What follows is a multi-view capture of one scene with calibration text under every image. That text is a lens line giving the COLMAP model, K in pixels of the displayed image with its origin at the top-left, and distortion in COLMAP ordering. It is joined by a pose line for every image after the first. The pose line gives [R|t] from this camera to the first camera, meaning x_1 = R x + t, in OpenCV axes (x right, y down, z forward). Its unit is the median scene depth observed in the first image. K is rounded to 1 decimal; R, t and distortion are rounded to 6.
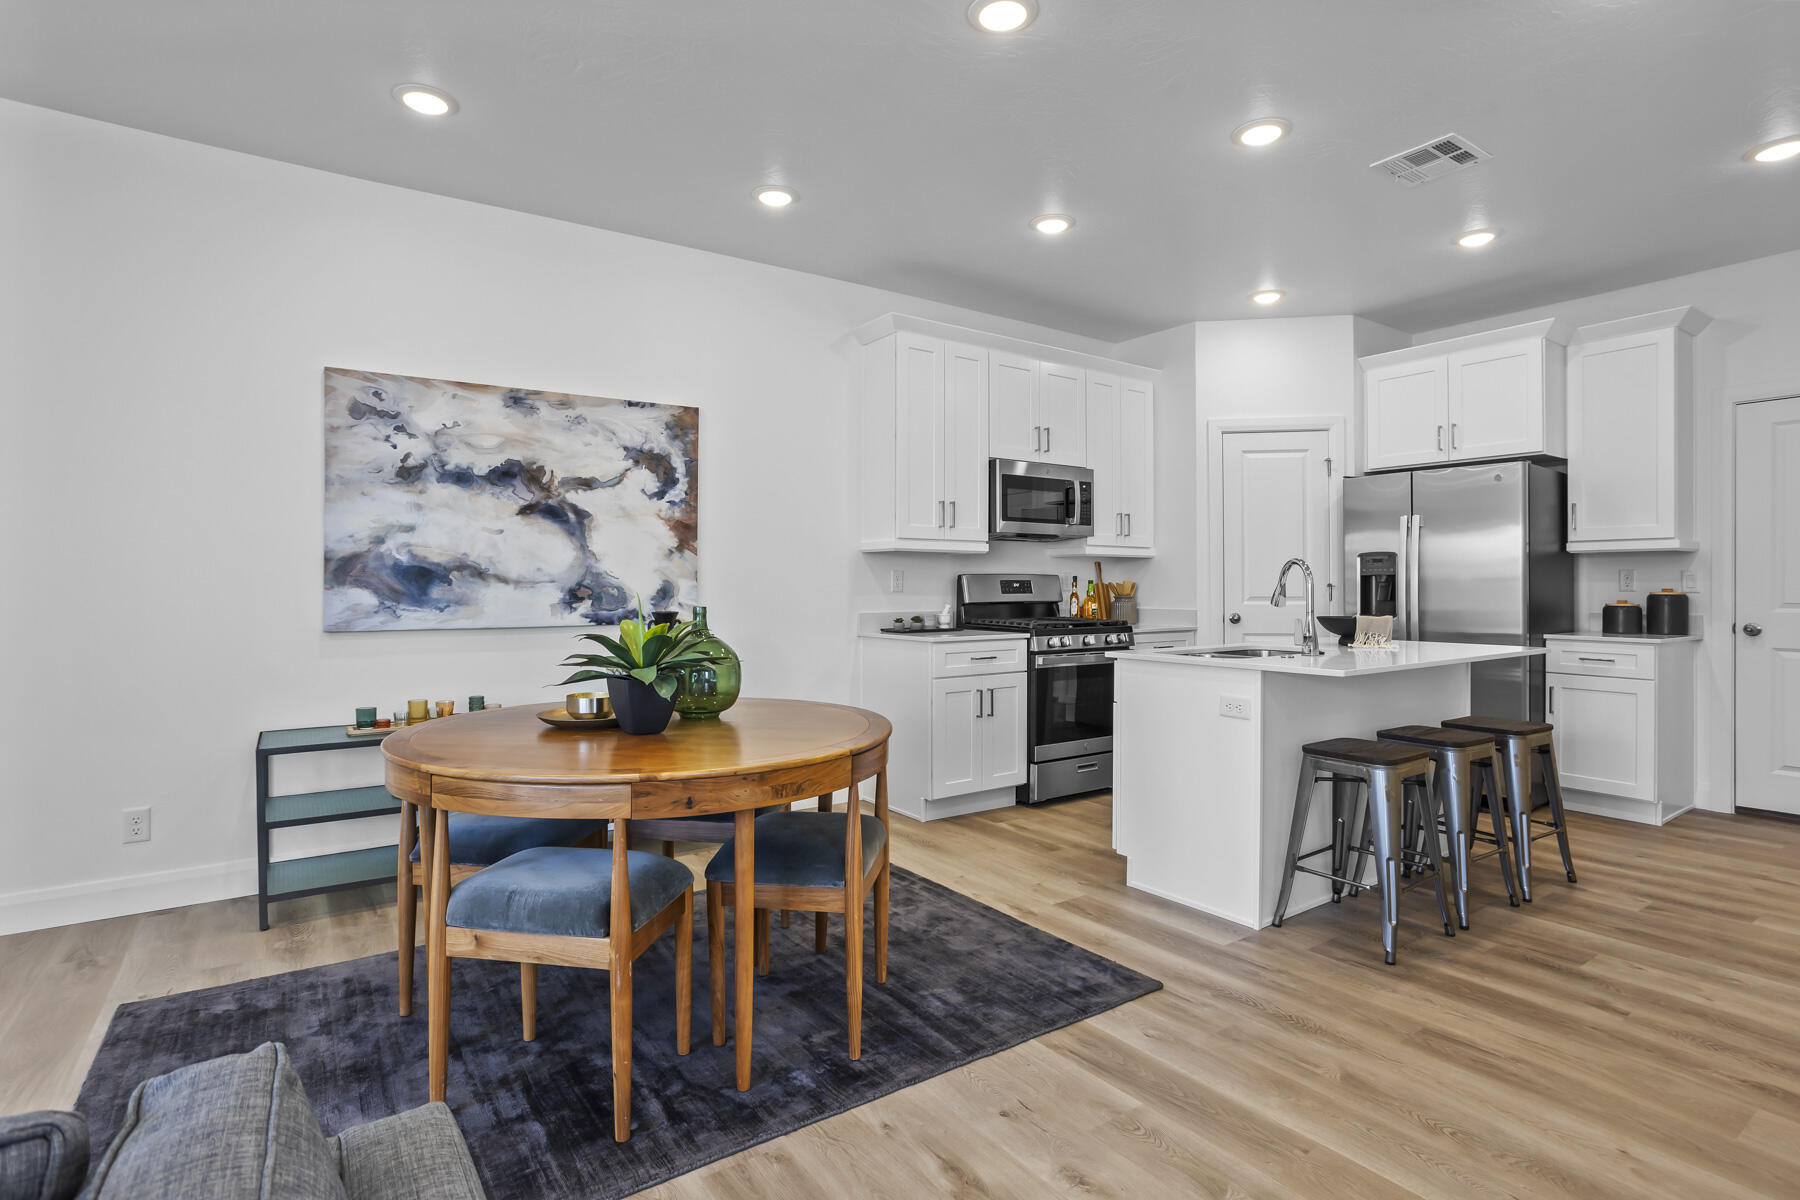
lens RADIAL K [[902.5, 0, 891.7], [0, 902.5, 582.6], [0, 0, 1]] dist [-0.053177, 0.027140]
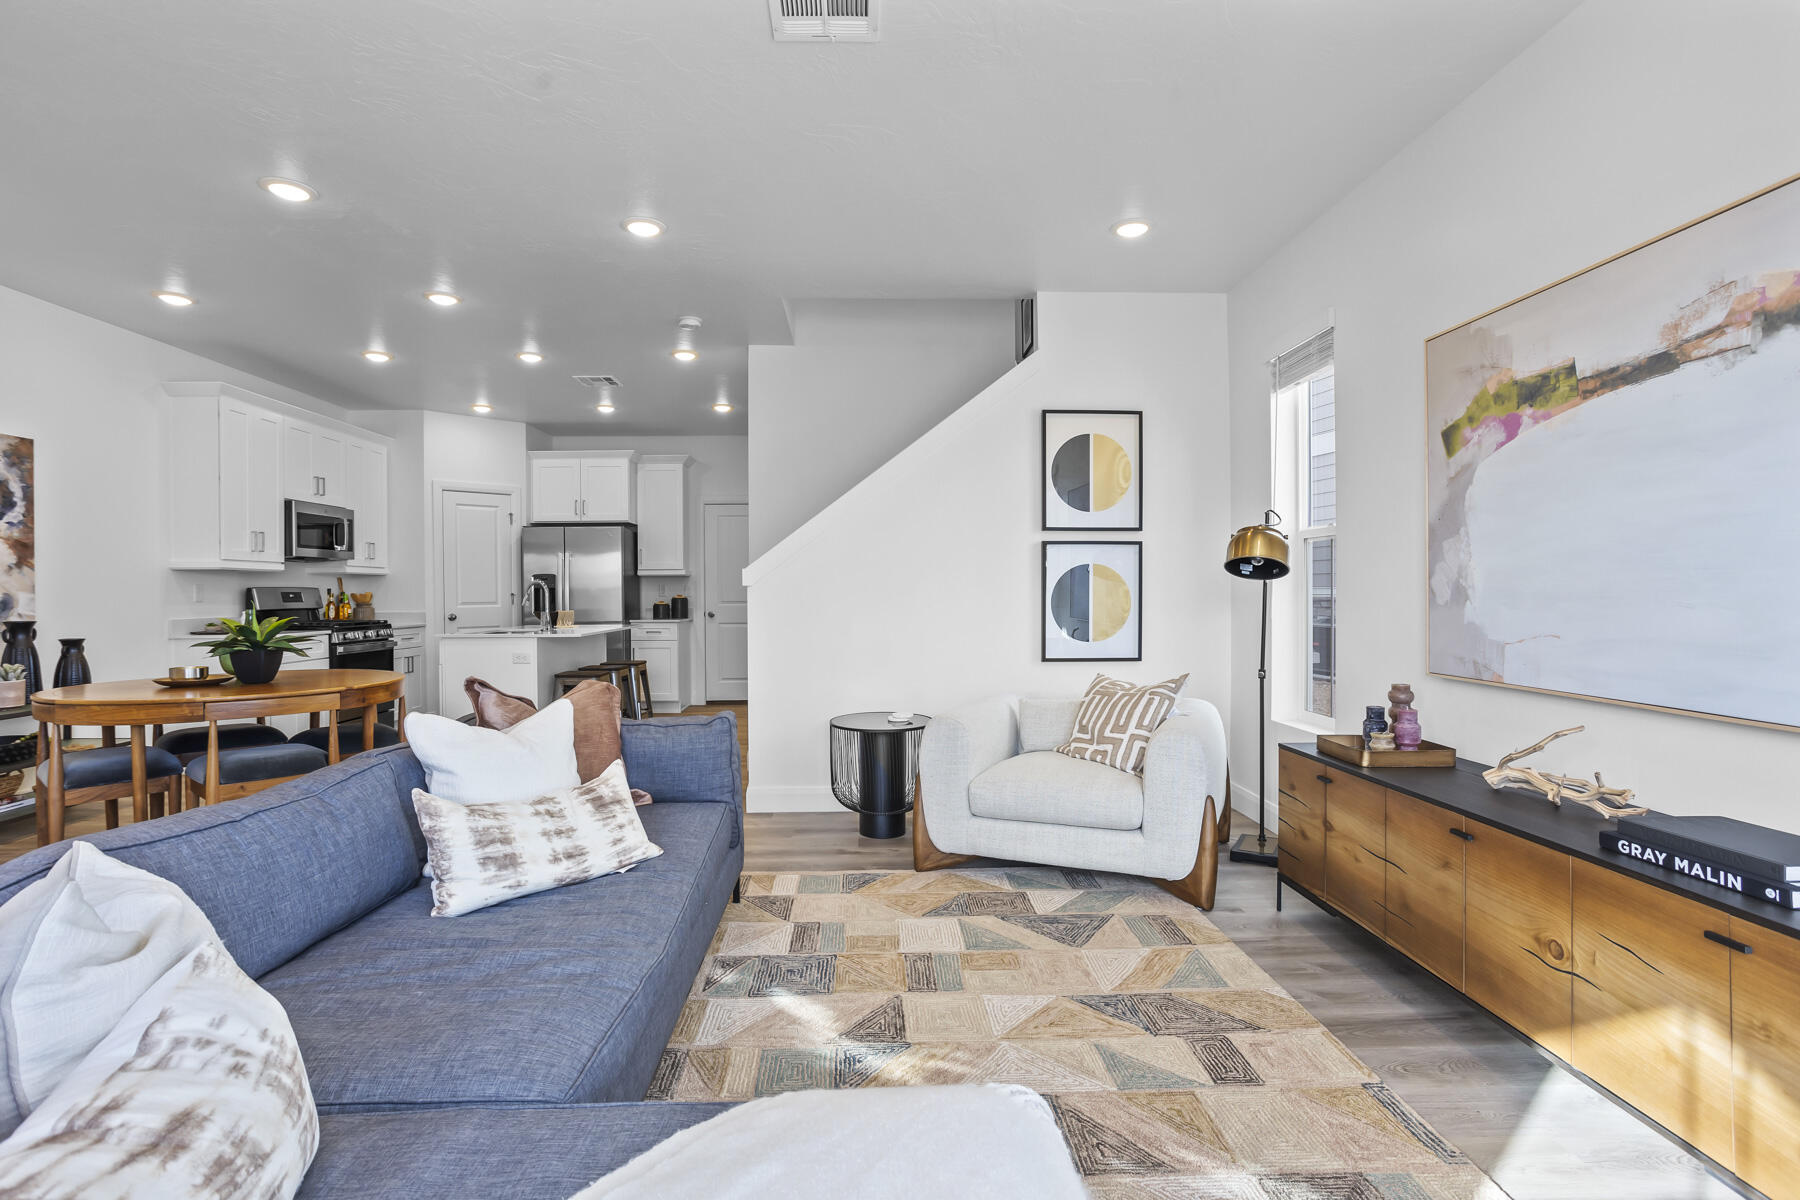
lens RADIAL K [[884.8, 0, 889.3], [0, 884.8, 599.7], [0, 0, 1]] dist [-0.044010, 0.026209]
pose [[0.541487, -0.011462, 0.840631, -0.613079], [0.006470, 0.999934, 0.009467, 0.002308], [-0.840684, 0.000313, 0.541525, -0.539401]]
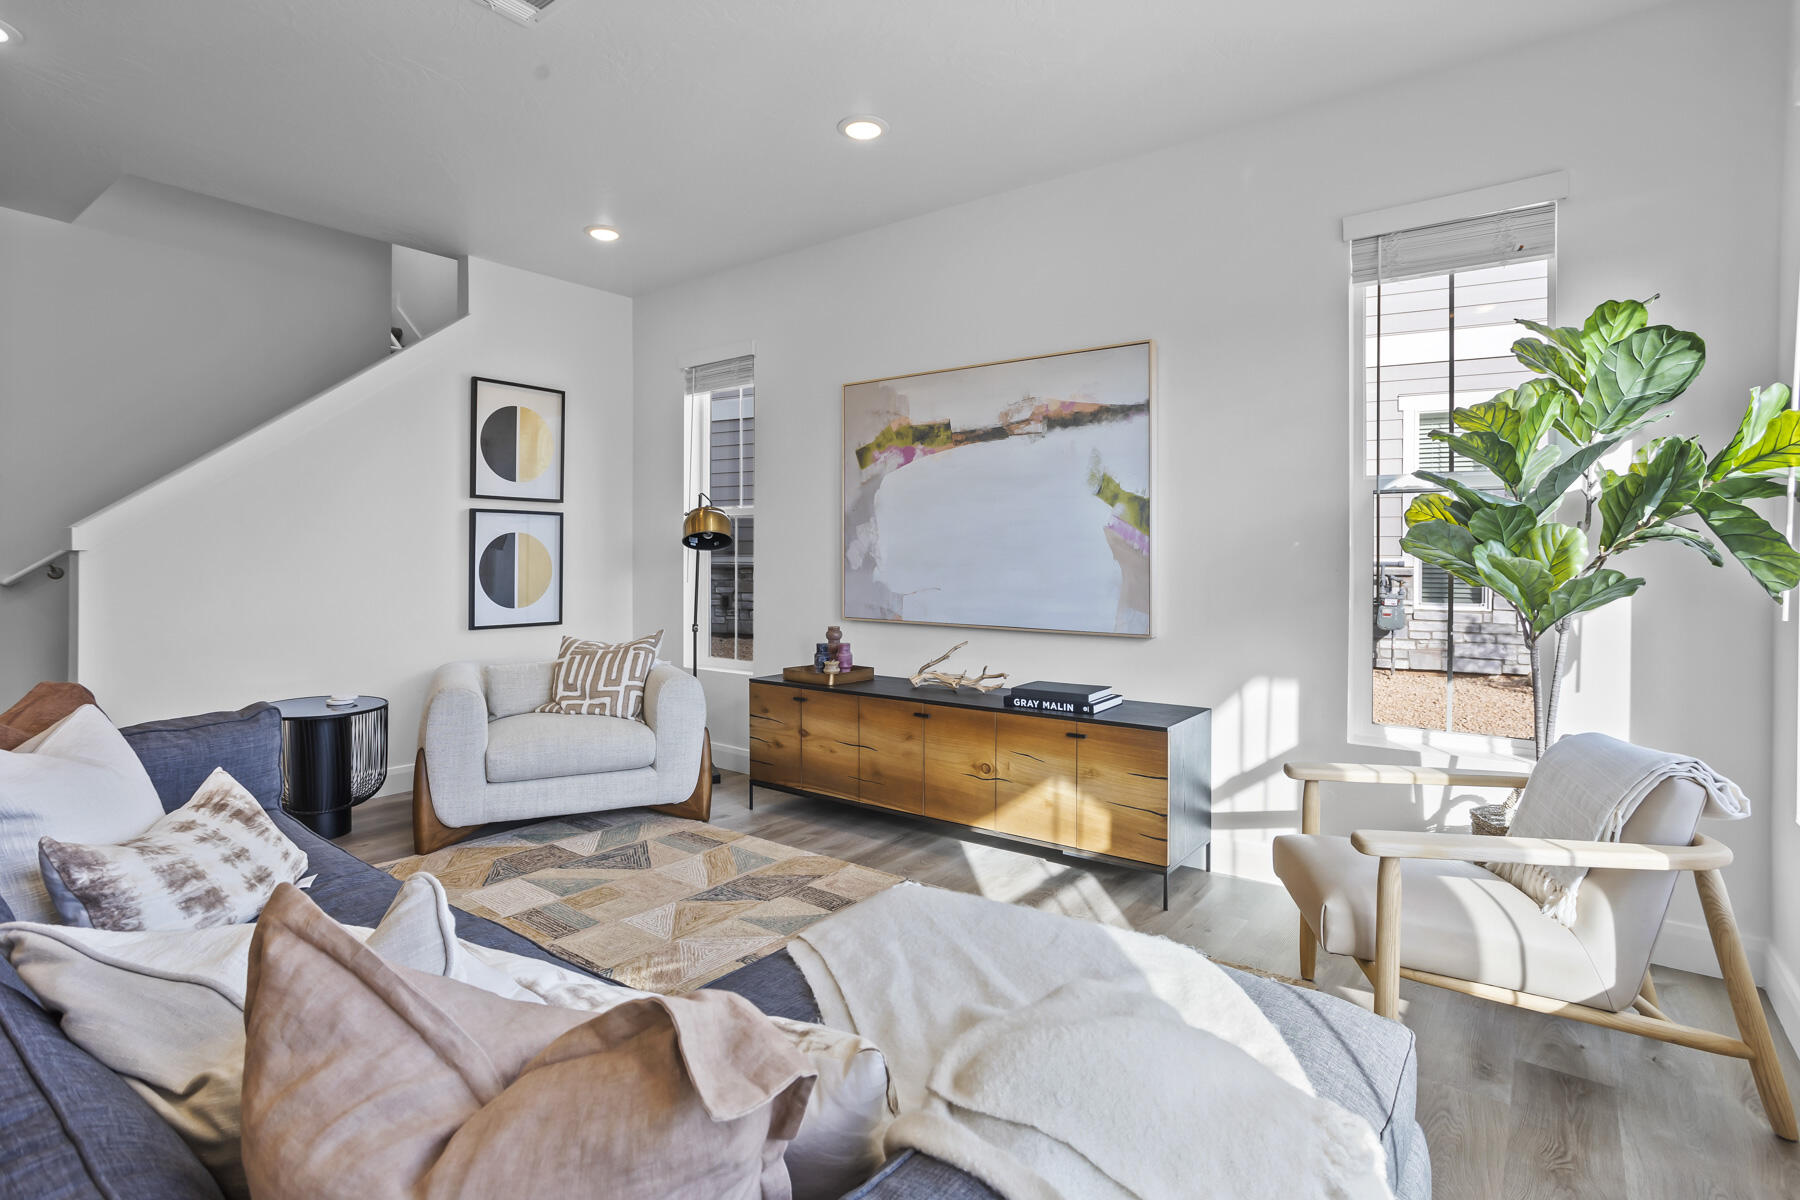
lens RADIAL K [[884.8, 0, 895.5], [0, 884.8, 564.7], [0, 0, 1]] dist [-0.044010, 0.026209]
pose [[-0.310631, -0.008435, 0.950493, -0.791121], [-0.001128, 0.999963, 0.008505, 0.000817], [-0.950530, 0.001569, -0.310629, -0.235393]]
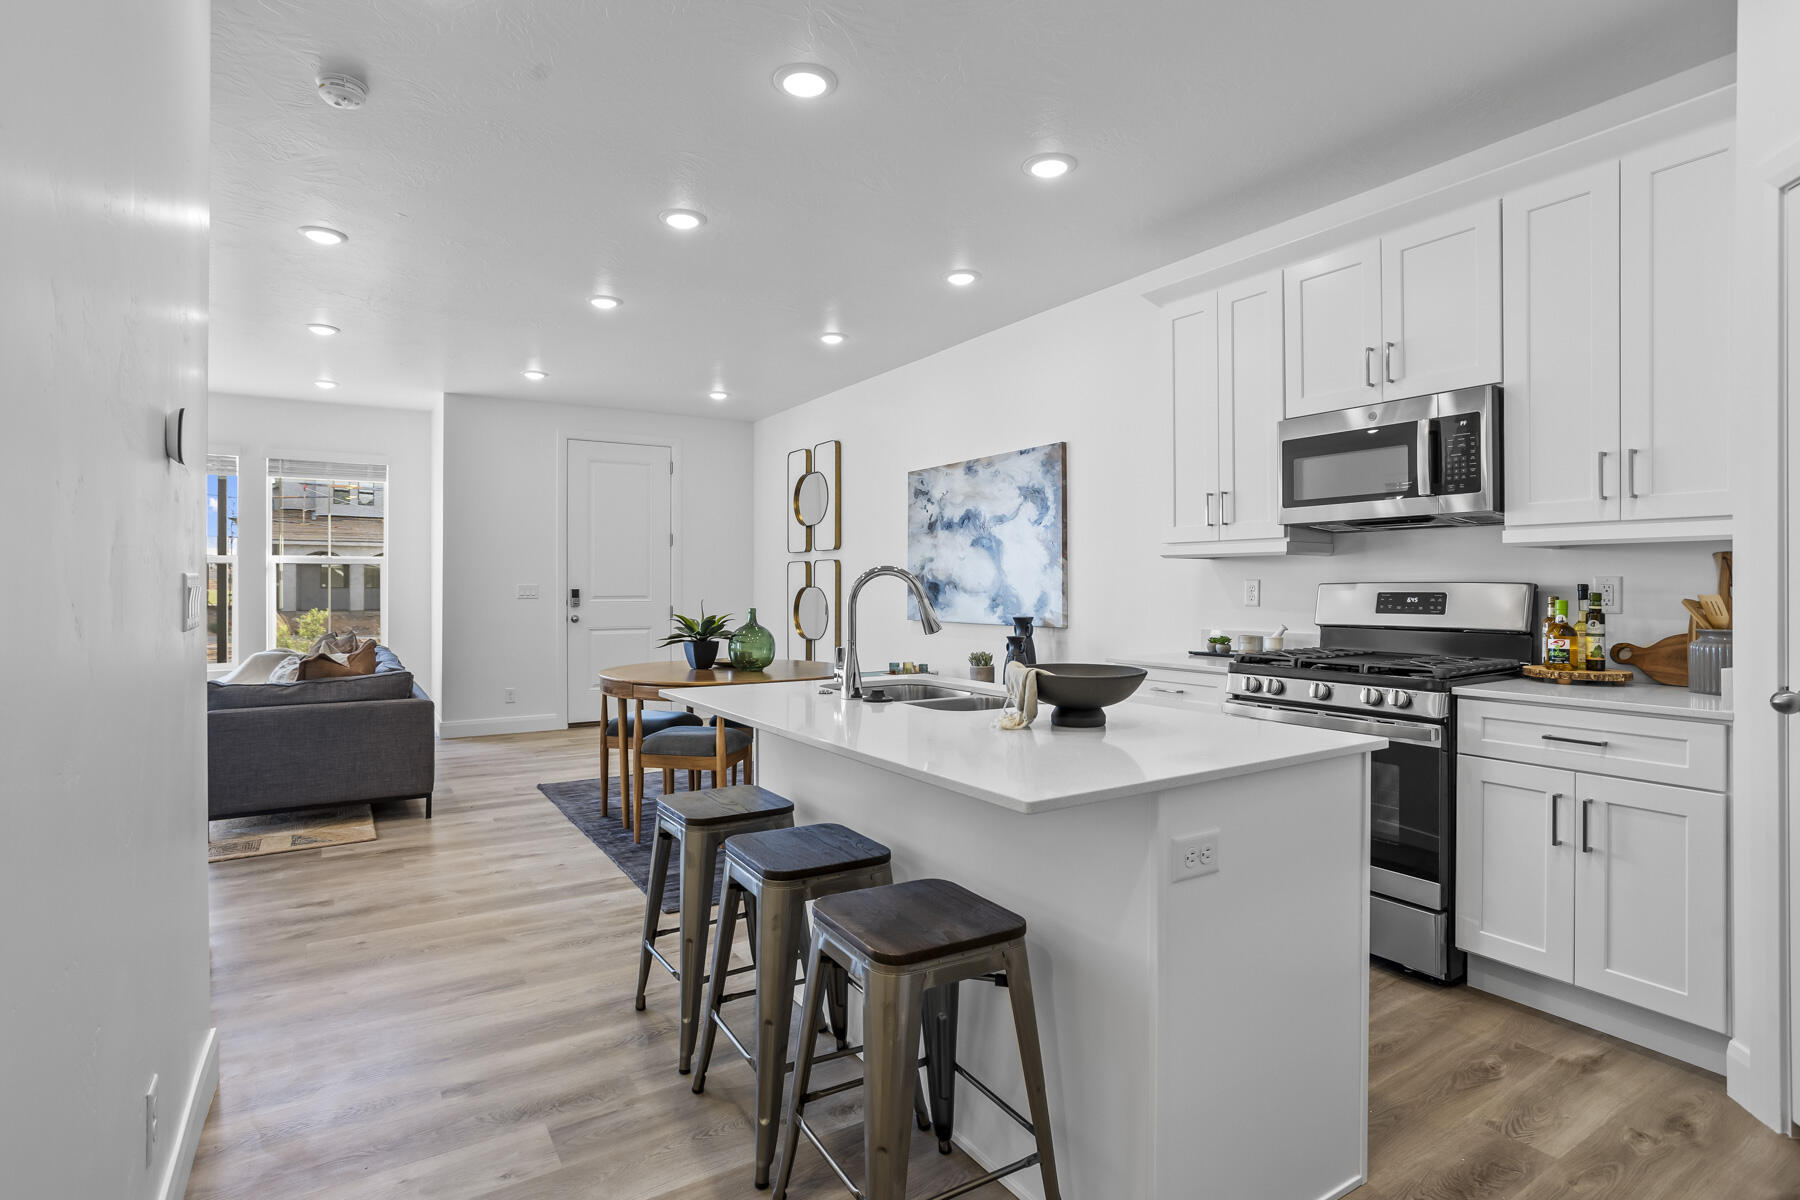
lens RADIAL K [[902.5, 0, 873.8], [0, 902.5, 571.5], [0, 0, 1]] dist [-0.053177, 0.027140]
pose [[-0.058036, -0.018162, -0.998149, 1.055781], [-0.001025, 0.999835, -0.018133, -0.007611], [0.998314, -0.000029, -0.058045, 0.920433]]
